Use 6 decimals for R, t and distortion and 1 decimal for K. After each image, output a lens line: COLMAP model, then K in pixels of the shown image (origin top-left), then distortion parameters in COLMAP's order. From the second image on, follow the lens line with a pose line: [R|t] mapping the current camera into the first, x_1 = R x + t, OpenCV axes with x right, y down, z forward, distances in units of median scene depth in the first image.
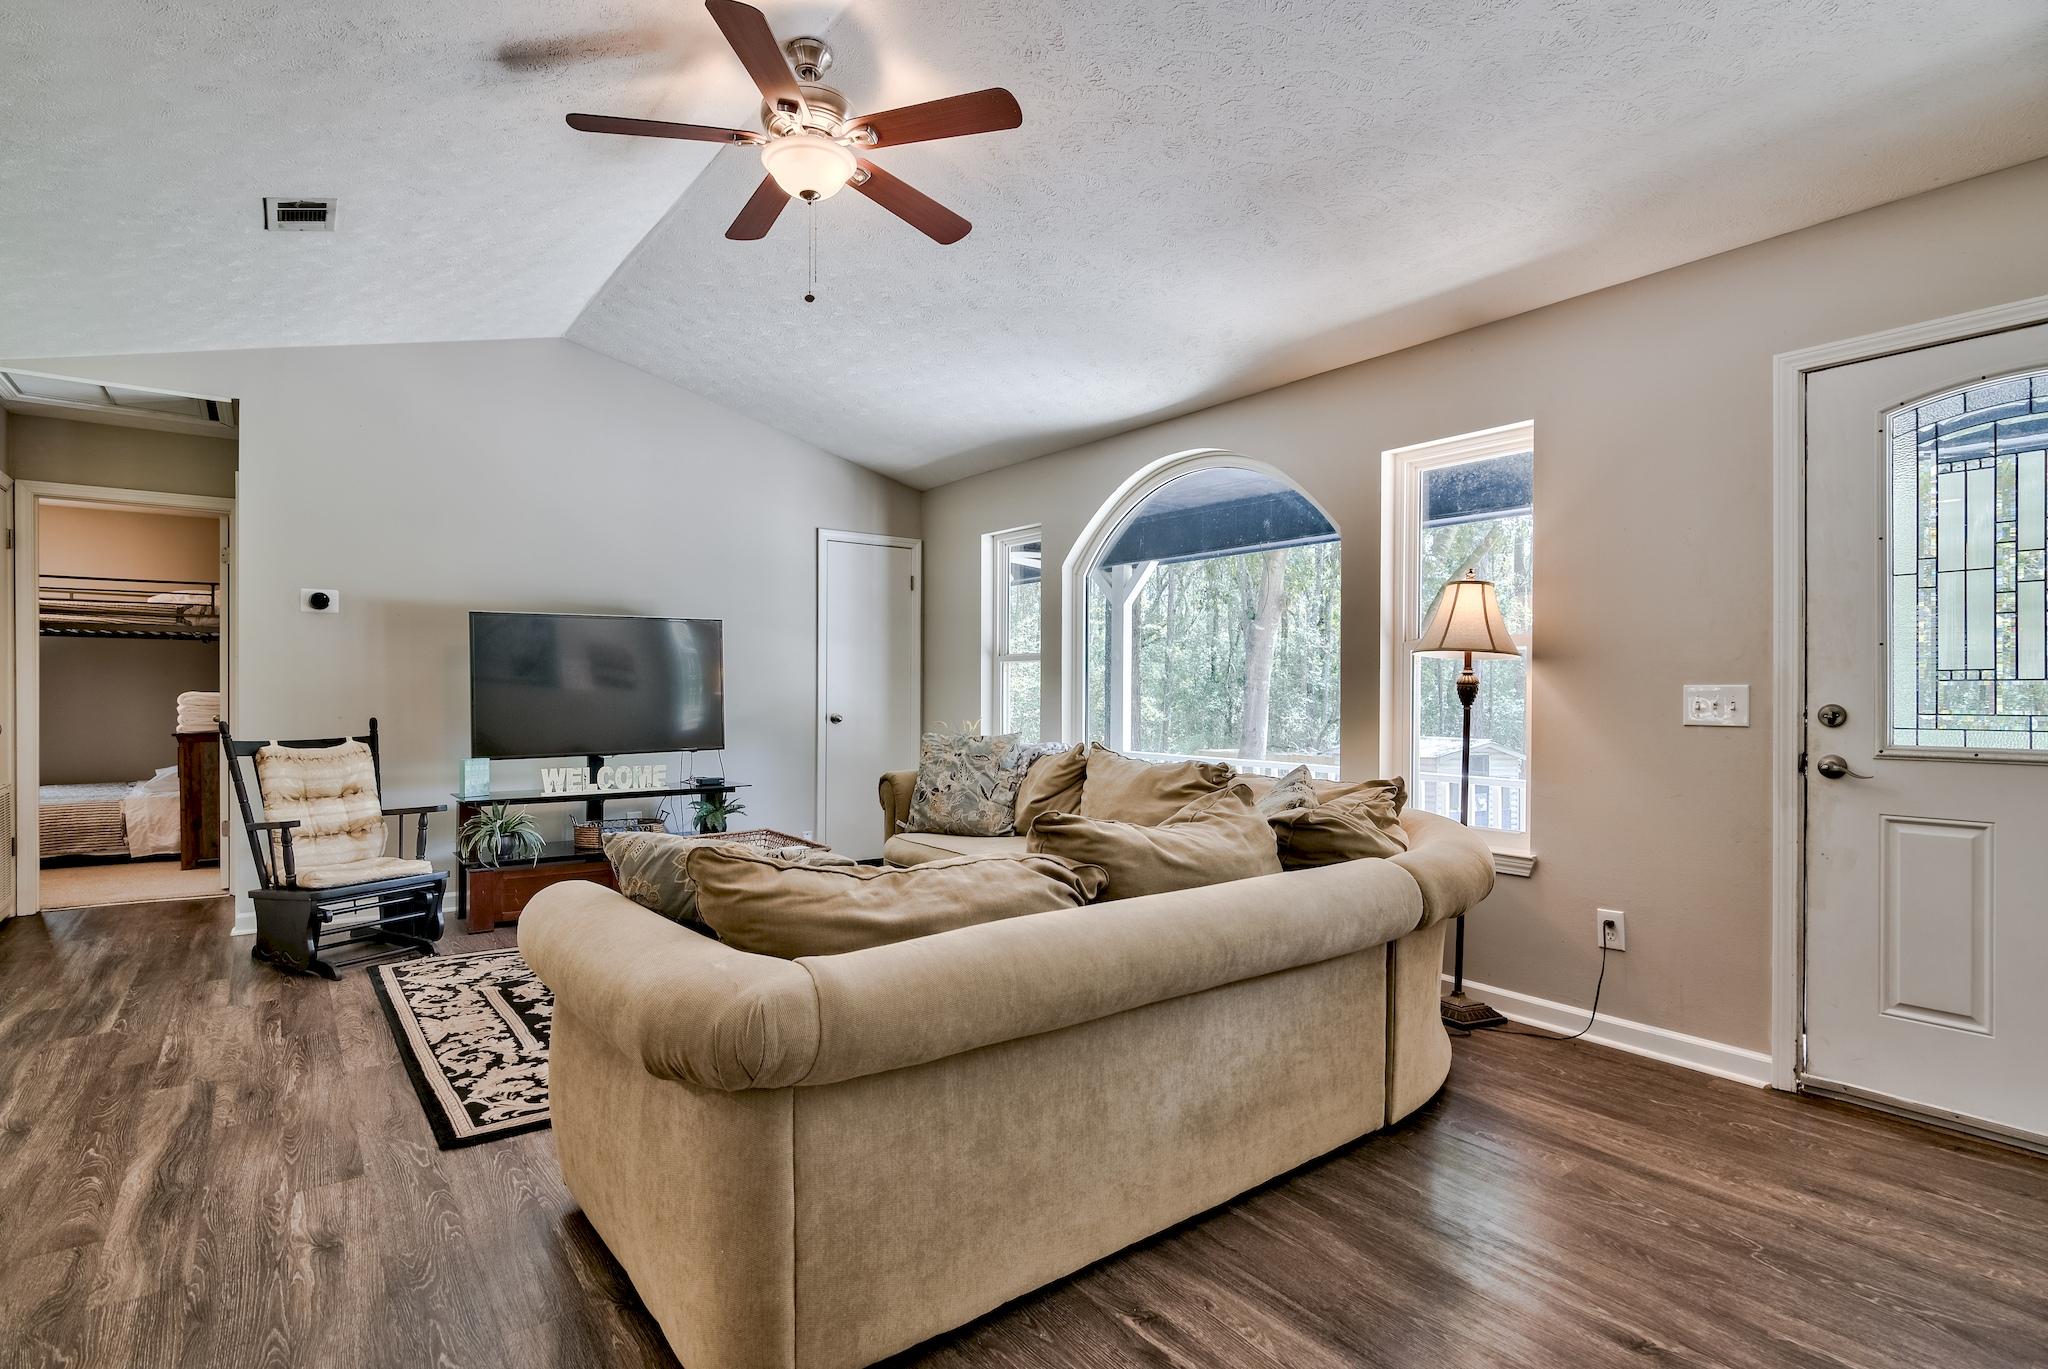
lens RADIAL K [[1011.9, 0, 998.7], [0, 1011.9, 683.5], [0, 0, 1]] dist [0.001482, -0.000098]
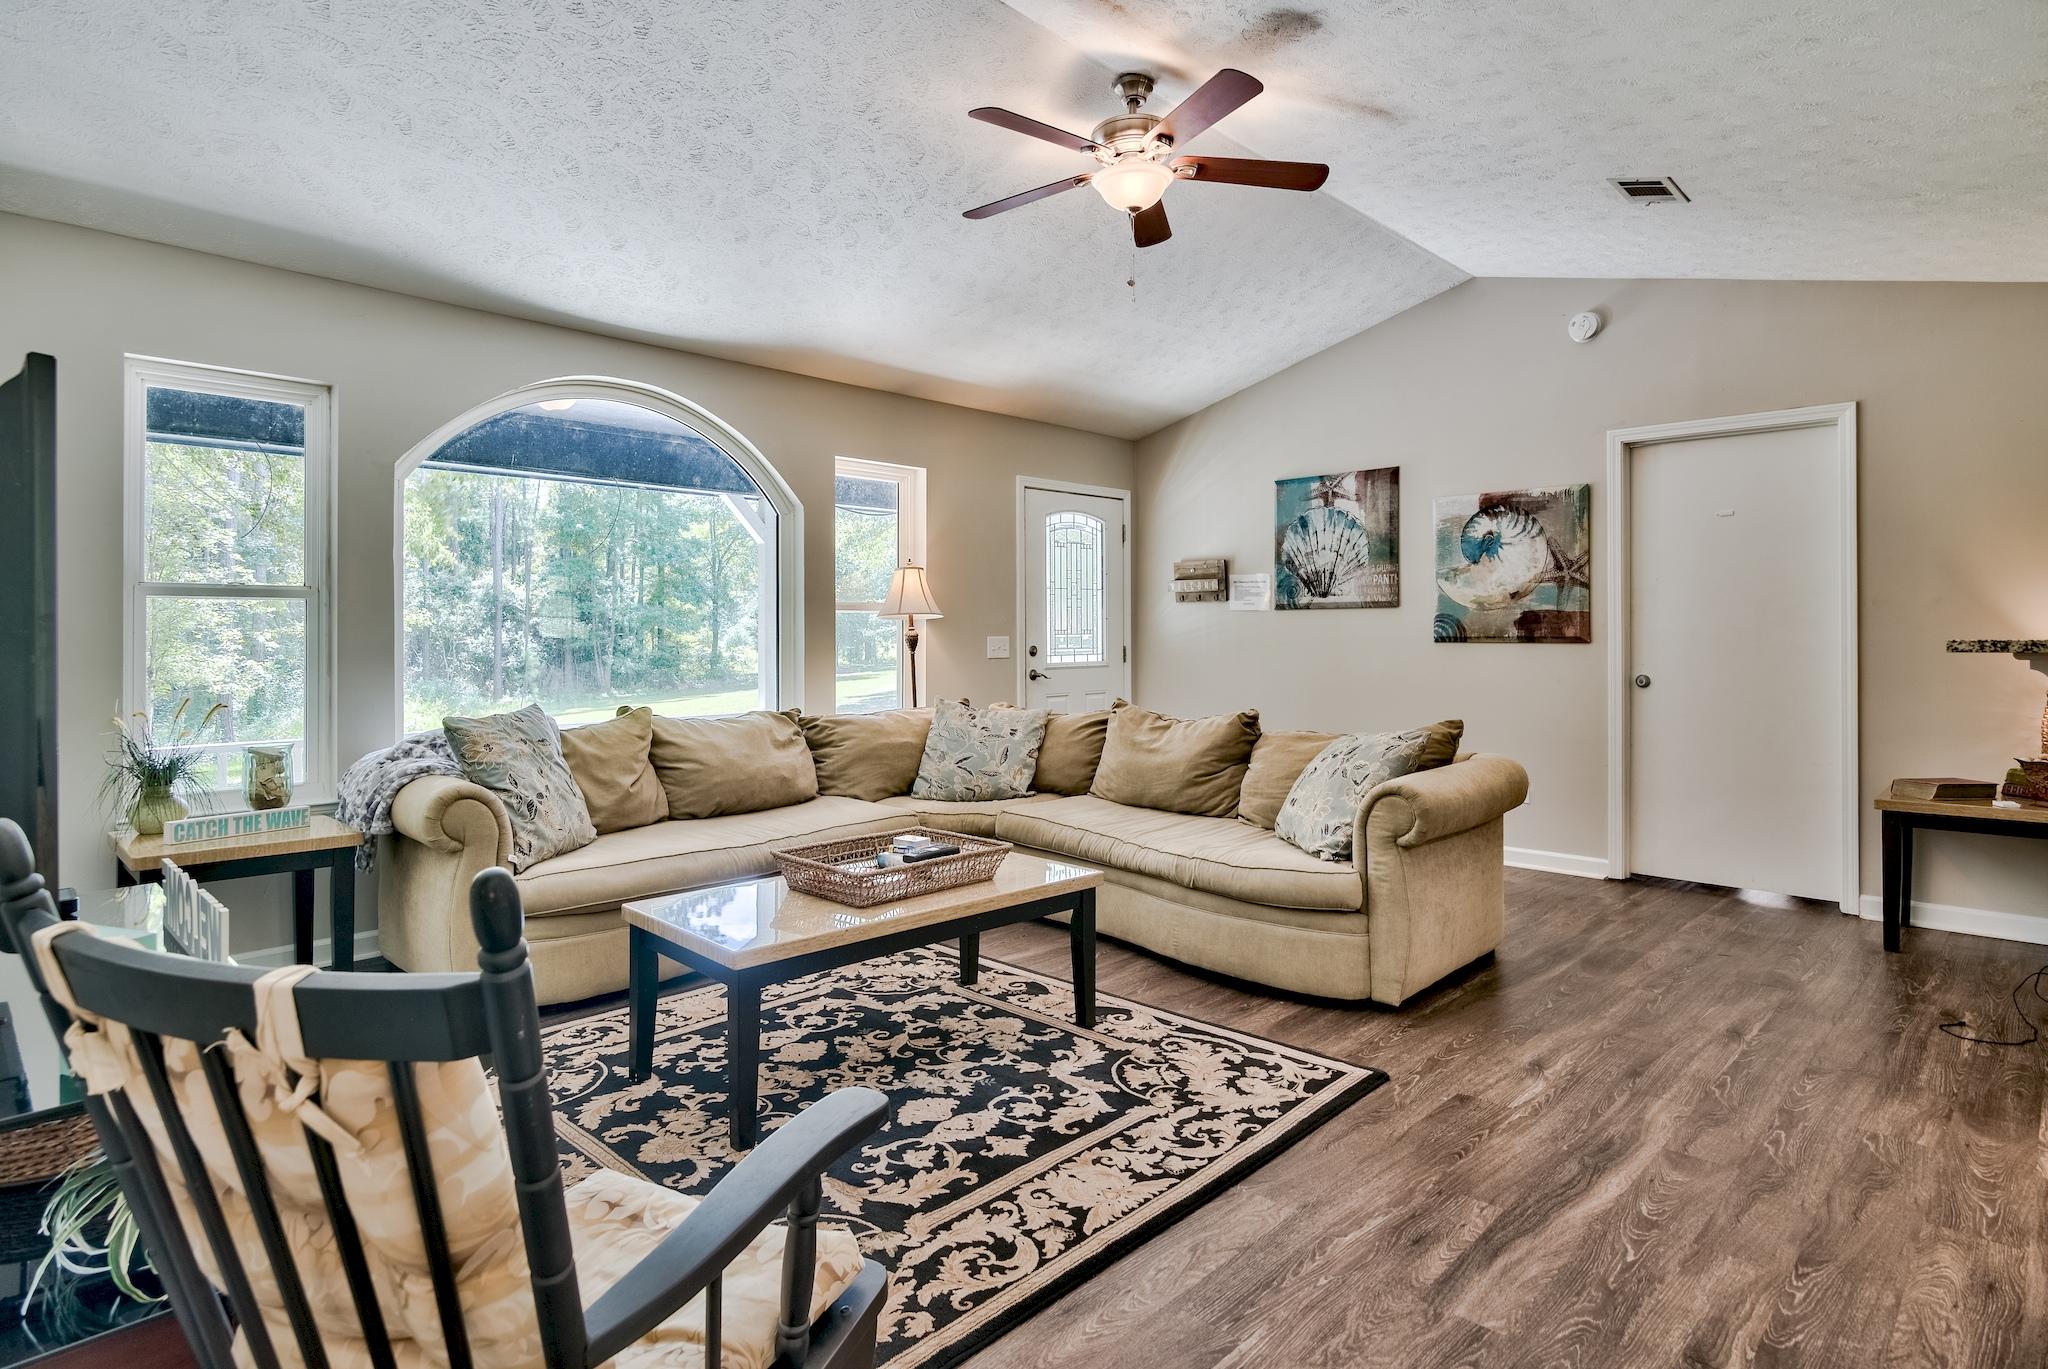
lens RADIAL K [[1068.8, 0, 1029.1], [0, 1068.8, 636.8], [0, 0, 1]] dist [0.001687, 0.000372]
pose [[-0.167220, -0.004179, 0.985911, -1.168676], [0.000210, 0.999991, 0.004275, -0.005878], [-0.985920, 0.000922, -0.167218, 1.145874]]
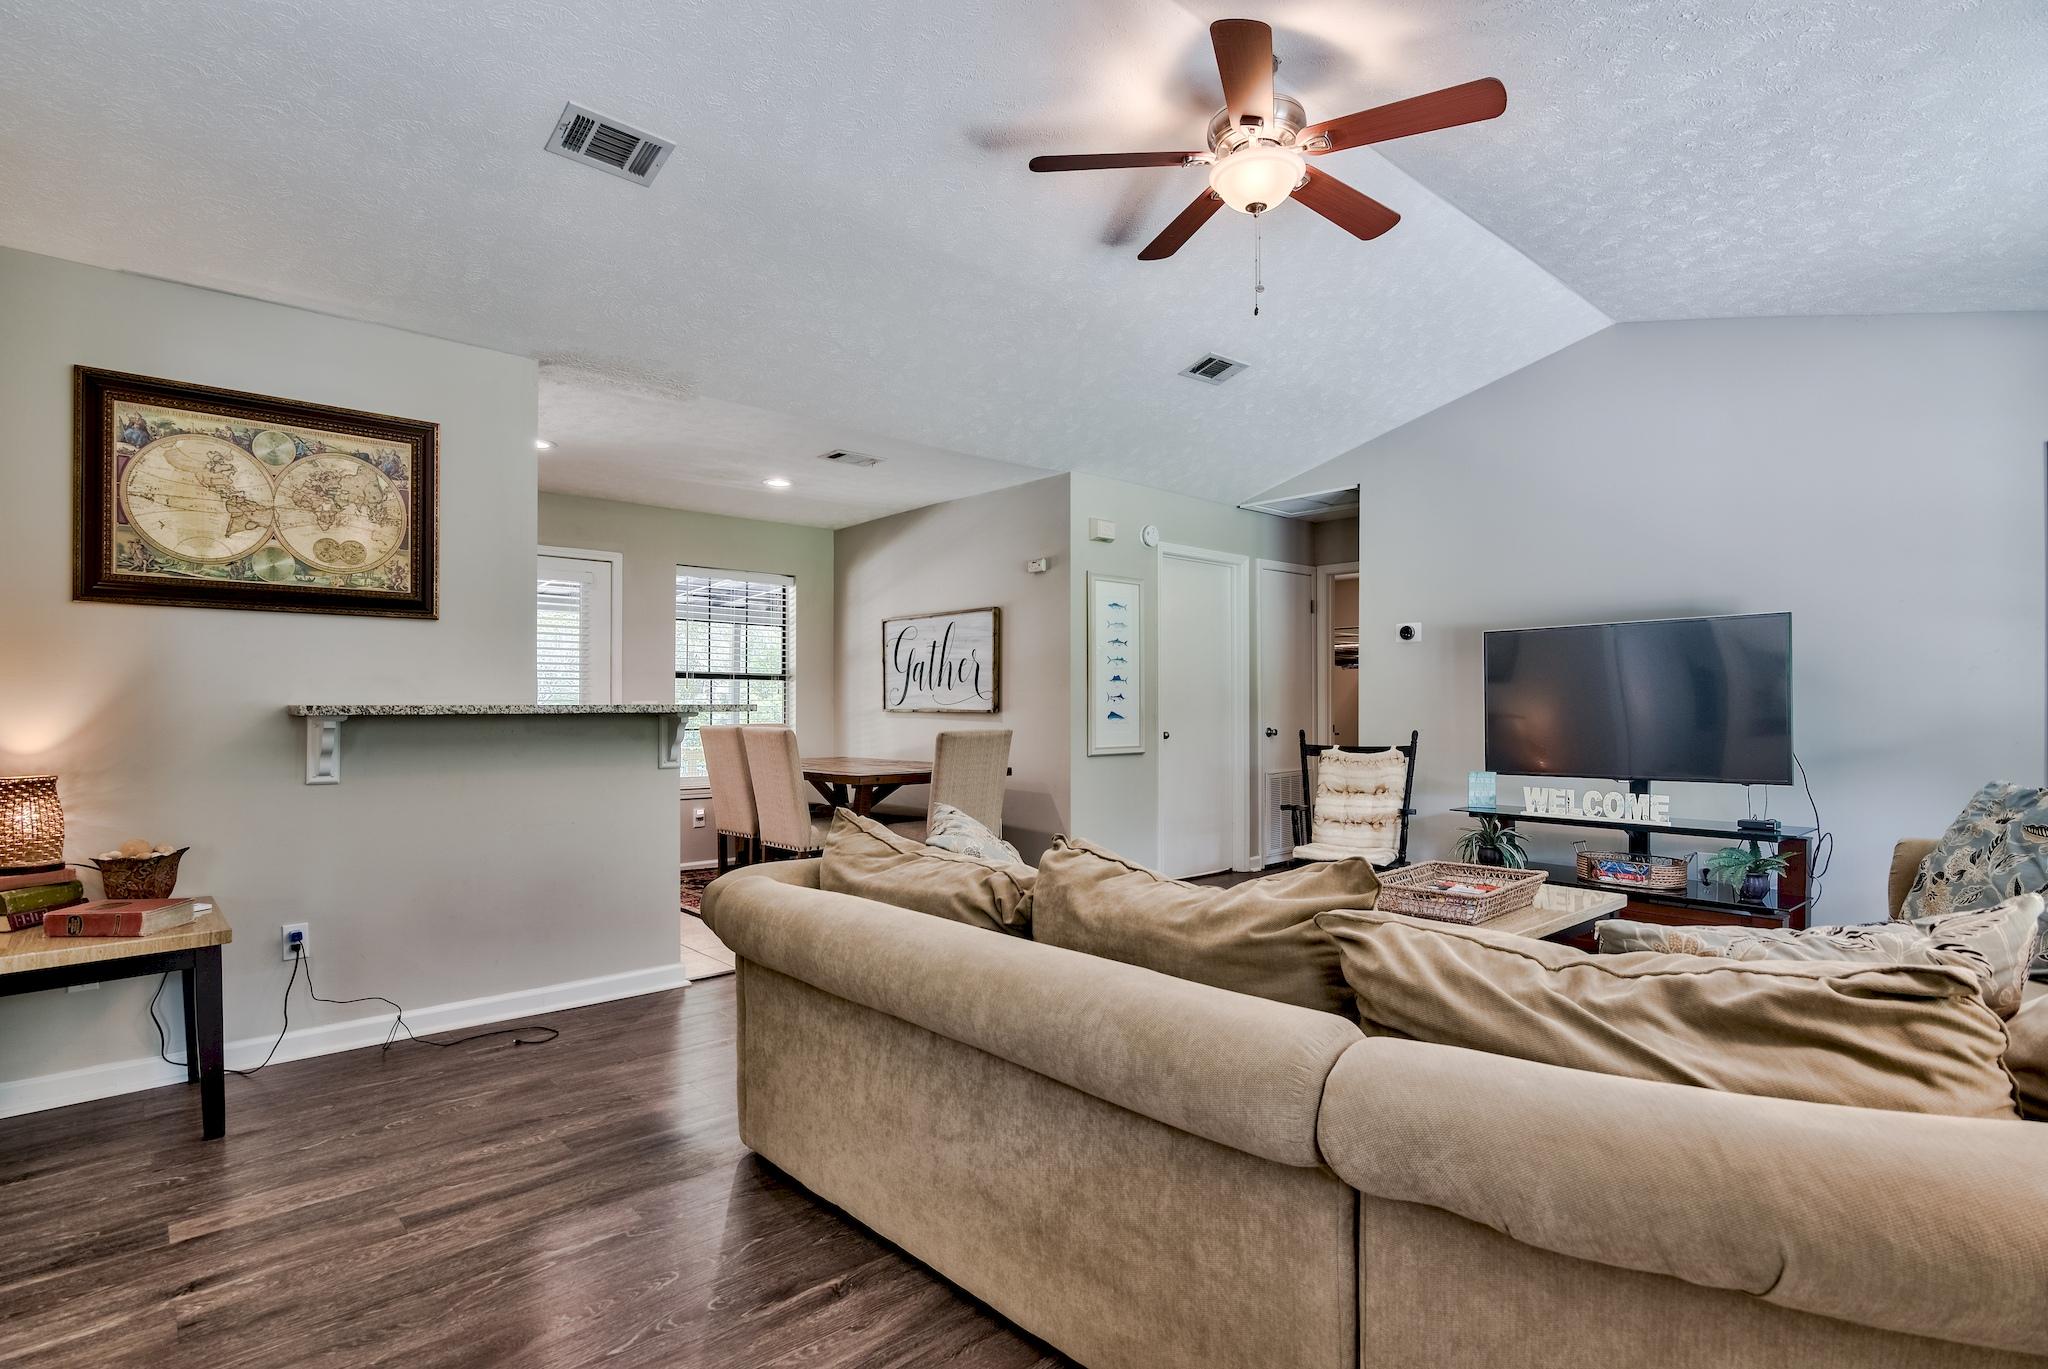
lens RADIAL K [[998.7, 0, 1008.0], [0, 998.7, 684.2], [0, 0, 1]] dist [0.000869, -0.000161]
pose [[0.105325, -0.023217, -0.994167, 0.655030], [0.006497, 0.999722, -0.022659, 0.005208], [0.994417, -0.004072, 0.105446, 0.569132]]
